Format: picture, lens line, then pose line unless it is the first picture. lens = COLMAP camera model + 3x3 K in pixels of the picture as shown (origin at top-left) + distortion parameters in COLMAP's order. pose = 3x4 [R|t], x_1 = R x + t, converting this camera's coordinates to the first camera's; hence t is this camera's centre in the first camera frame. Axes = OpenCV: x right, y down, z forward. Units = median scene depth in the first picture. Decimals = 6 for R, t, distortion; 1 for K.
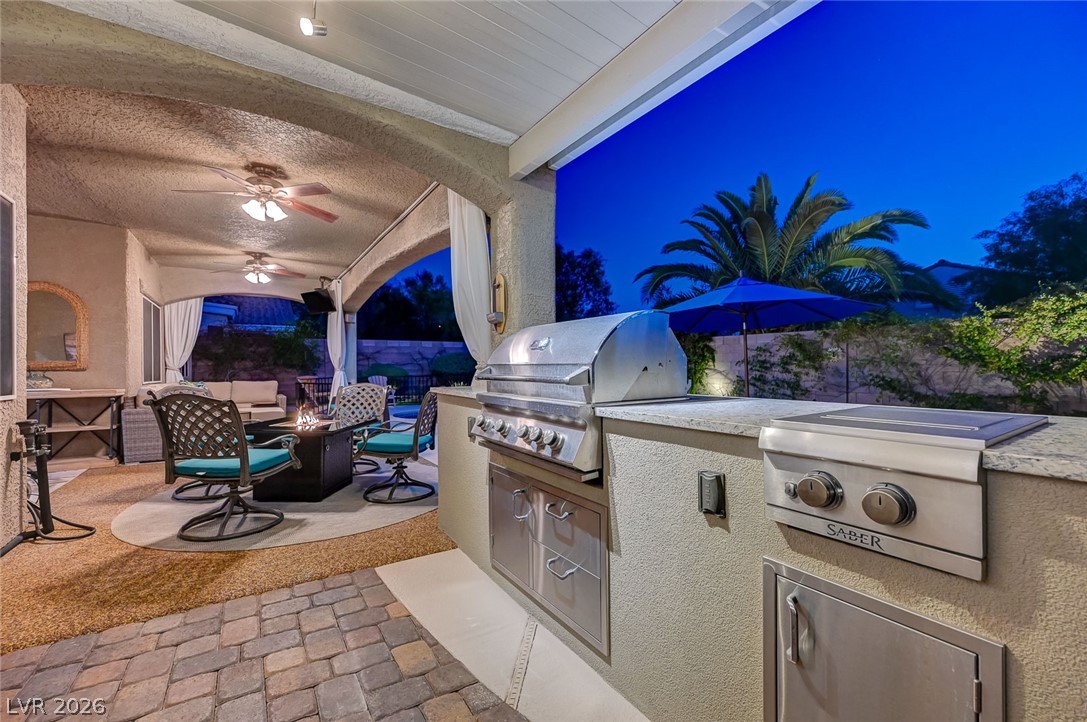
lens RADIAL K [[439.2, 0, 543.5], [0, 439.2, 361.0], [0, 0, 1]] dist [-0.001502, 0.000022]
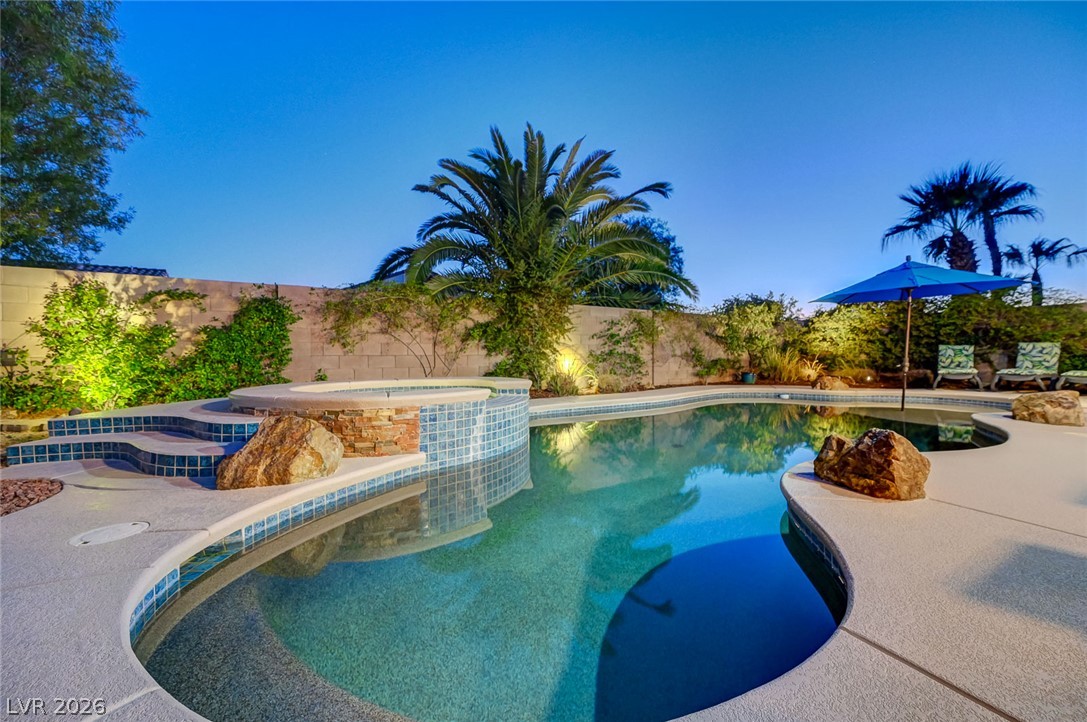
lens RADIAL K [[430.9, 0, 548.9], [0, 430.9, 360.3], [0, 0, 1]] dist [-0.000760, -0.000287]
pose [[0.047818, -0.002569, 0.998853, -0.536277], [-0.003708, 0.999989, 0.002749, 0.062754], [-0.998849, -0.003835, 0.047808, 1.262187]]
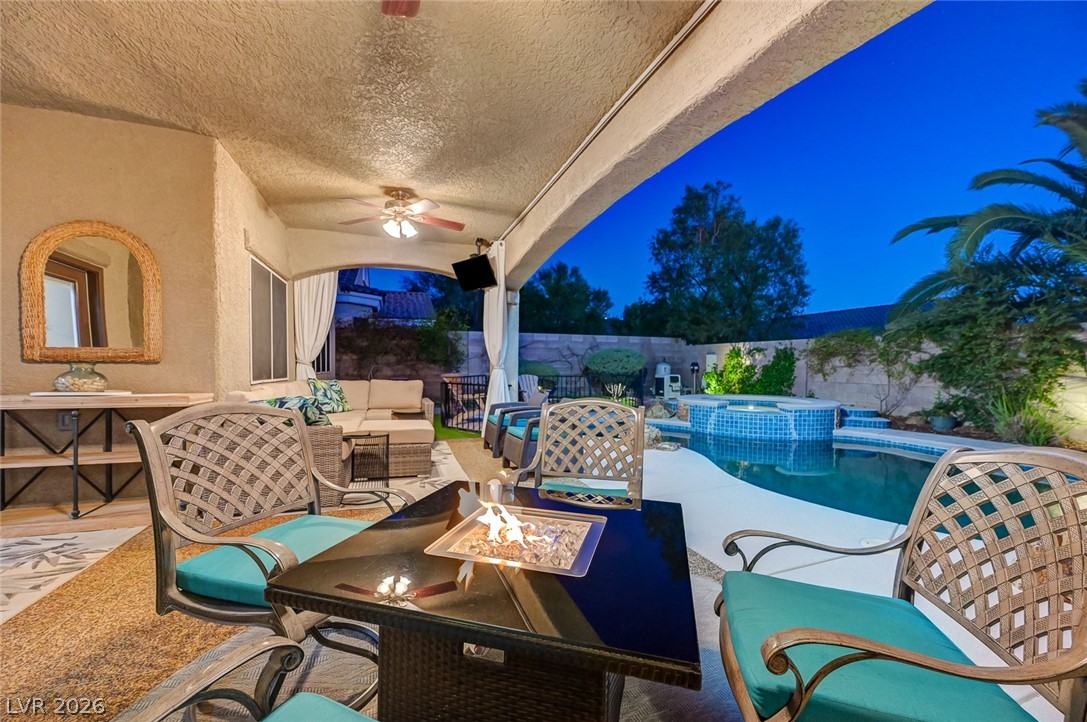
lens RADIAL K [[434.5, 0, 549.0], [0, 434.5, 368.6], [0, 0, 1]] dist [0.000449, -0.000130]
pose [[0.968887, 0.018650, -0.246798, -0.210085], [-0.013579, 0.999661, 0.022233, 0.004777], [0.247129, -0.018191, 0.968812, 0.327479]]
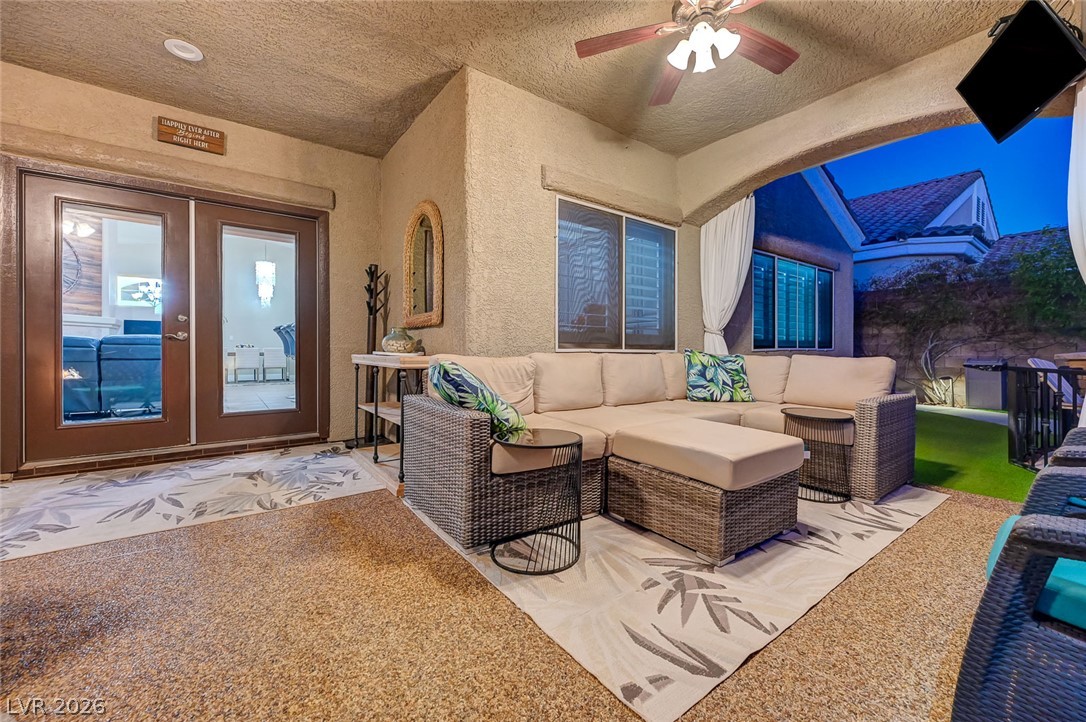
lens RADIAL K [[434.3, 0, 548.3], [0, 434.3, 349.3], [0, 0, 1]] dist [-0.000056, -0.000060]
pose [[0.061391, 0.006384, -0.998093, -0.255928], [0.011276, 0.999911, 0.007089, 0.032442], [0.998050, -0.011690, 0.061314, 0.685418]]
